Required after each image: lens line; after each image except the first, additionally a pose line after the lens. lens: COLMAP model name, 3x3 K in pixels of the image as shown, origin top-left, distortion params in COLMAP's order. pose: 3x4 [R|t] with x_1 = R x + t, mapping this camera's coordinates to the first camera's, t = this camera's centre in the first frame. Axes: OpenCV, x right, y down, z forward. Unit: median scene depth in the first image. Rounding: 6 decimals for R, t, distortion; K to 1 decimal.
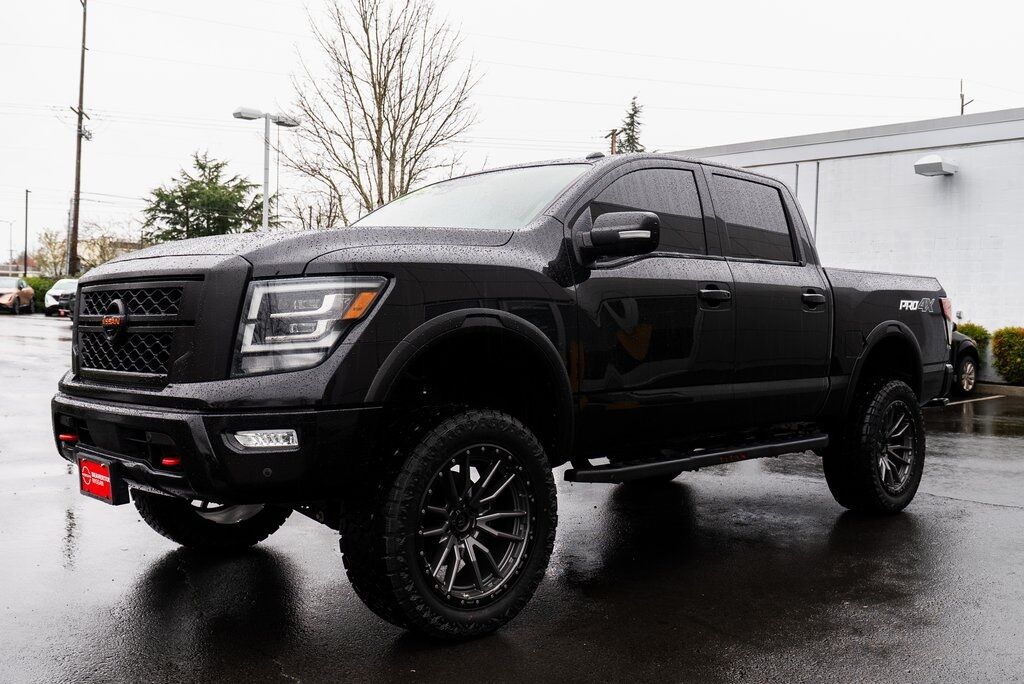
lens RADIAL K [[940.3, 0, 512.3], [0, 940.3, 339.8], [0, 0, 1]] dist [-0.000829, 0.000000]
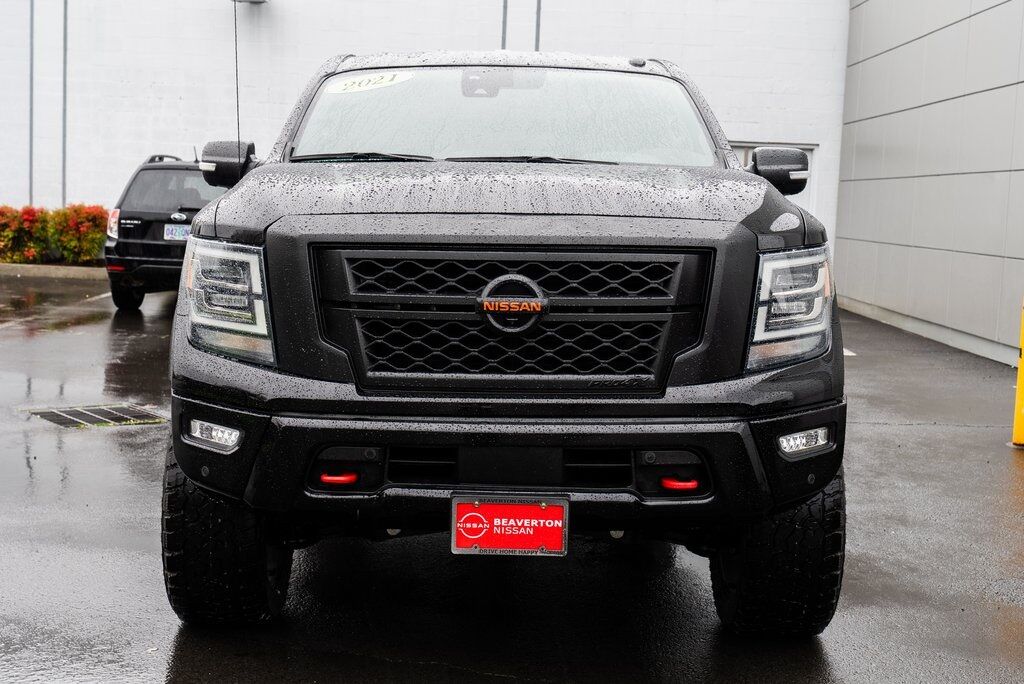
lens RADIAL K [[1347.9, 0, 513.2], [0, 1347.9, 341.6], [0, 0, 1]] dist [0.134985, 0.000000]
pose [[0.723216, -0.069882, 0.687077, -1.255081], [-0.000218, 0.994844, 0.101414, -0.107333], [-0.690622, -0.073494, 0.719472, 0.290403]]
